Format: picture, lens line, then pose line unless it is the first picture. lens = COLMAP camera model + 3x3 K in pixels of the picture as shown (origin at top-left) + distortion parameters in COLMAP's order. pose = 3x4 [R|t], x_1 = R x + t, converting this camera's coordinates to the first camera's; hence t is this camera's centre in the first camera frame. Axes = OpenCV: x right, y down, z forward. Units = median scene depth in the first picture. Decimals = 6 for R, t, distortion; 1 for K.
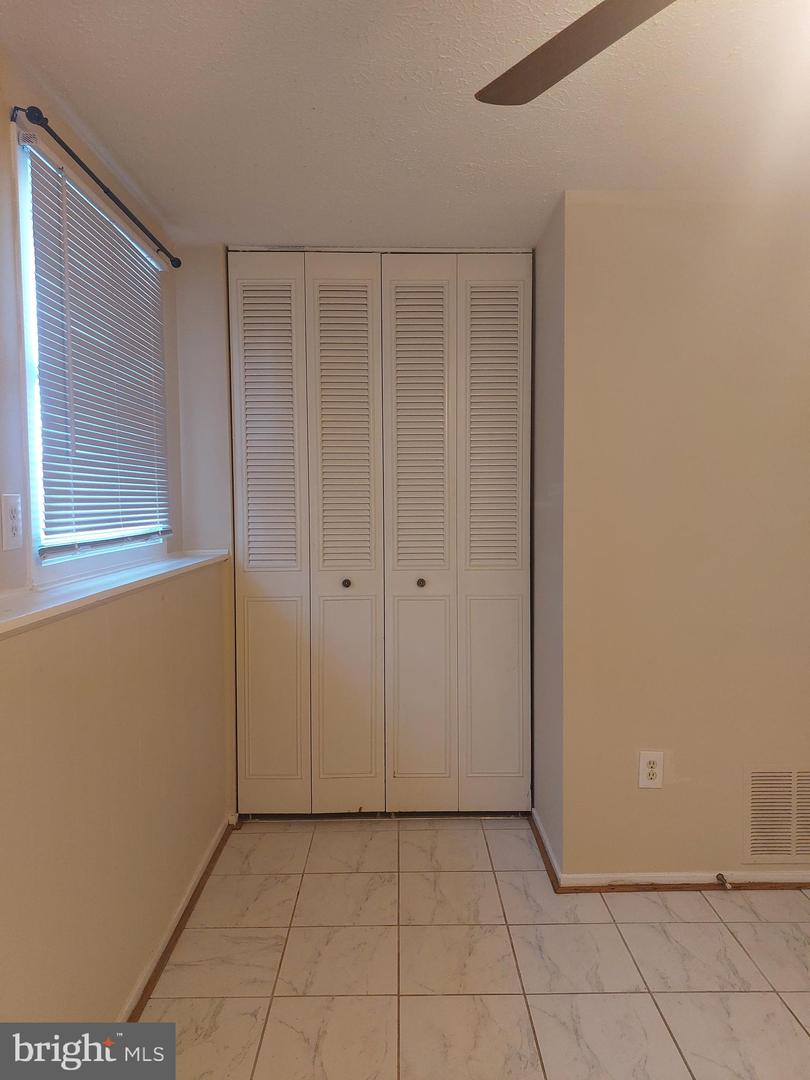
lens RADIAL K [[783.8, 0, 405.0], [0, 783.8, 540.0], [0, 0, 1]] dist [0.071957, -0.076881]
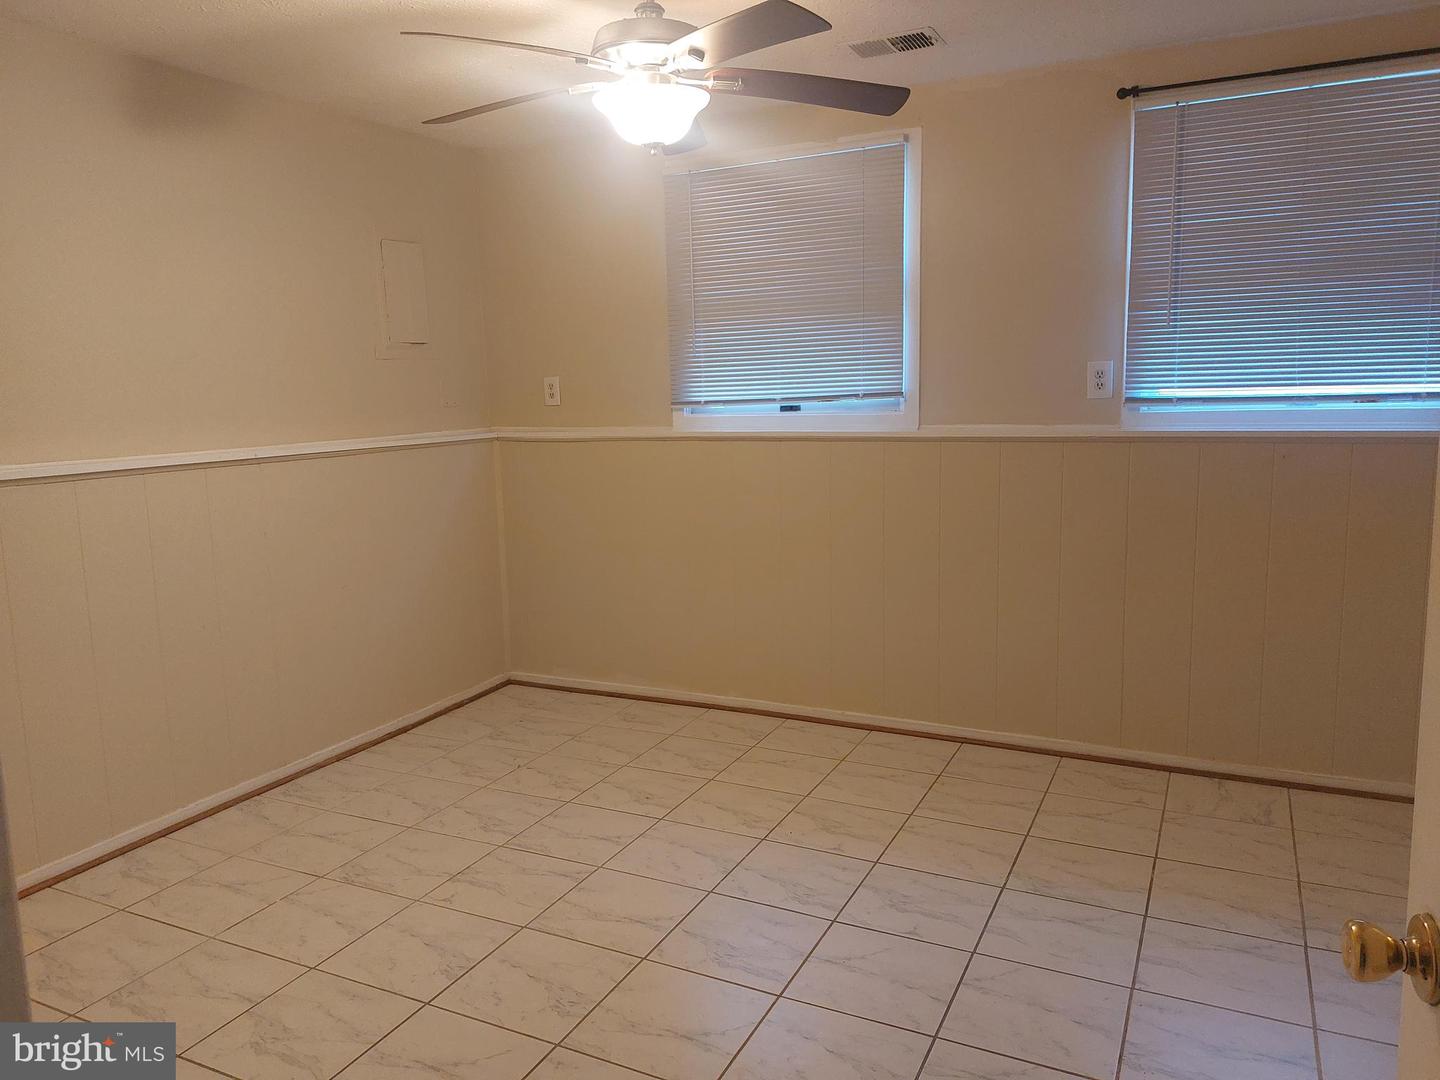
lens RADIAL K [[1045.1, 0, 717.6], [0, 1045.1, 536.4], [0, 0, 1]] dist [0.071957, -0.076881]
pose [[-0.465443, 0.136455, -0.874496, 1.099560], [-0.025877, 0.985523, 0.167553, -0.031383], [0.884700, 0.100615, -0.455174, 0.867031]]
